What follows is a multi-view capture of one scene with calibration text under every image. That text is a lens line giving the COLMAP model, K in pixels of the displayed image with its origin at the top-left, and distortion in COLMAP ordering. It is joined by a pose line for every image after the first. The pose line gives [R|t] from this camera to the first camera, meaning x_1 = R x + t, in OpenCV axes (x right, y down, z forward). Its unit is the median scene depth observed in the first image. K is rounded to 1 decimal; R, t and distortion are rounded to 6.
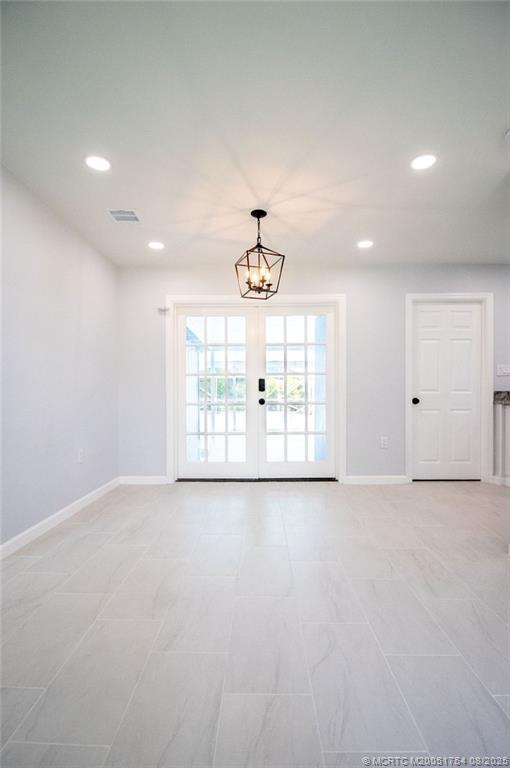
lens RADIAL K [[372.0, 0, 258.1], [0, 372.0, 399.4], [0, 0, 1]] dist [-0.004467, -0.003654]
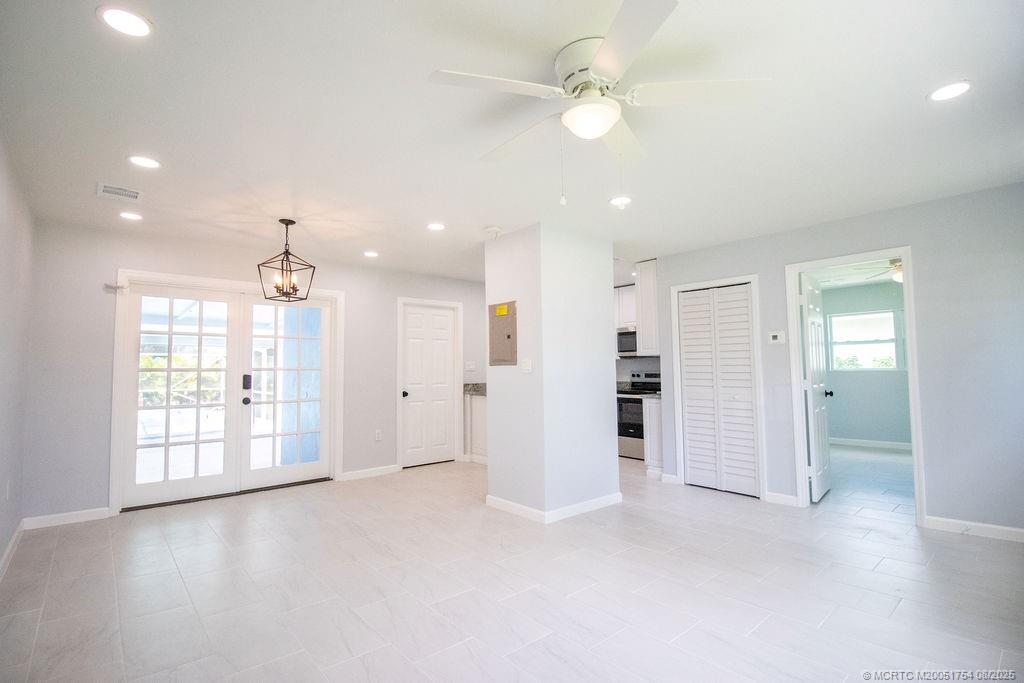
lens RADIAL K [[496.0, 0, 512.9], [0, 496.0, 339.3], [0, 0, 1]] dist [-0.004467, -0.003654]
pose [[0.743483, 0.036151, 0.667777, -0.321664], [0.015248, 0.997362, -0.070970, -0.048495], [-0.668581, 0.062947, 0.740971, -0.305887]]
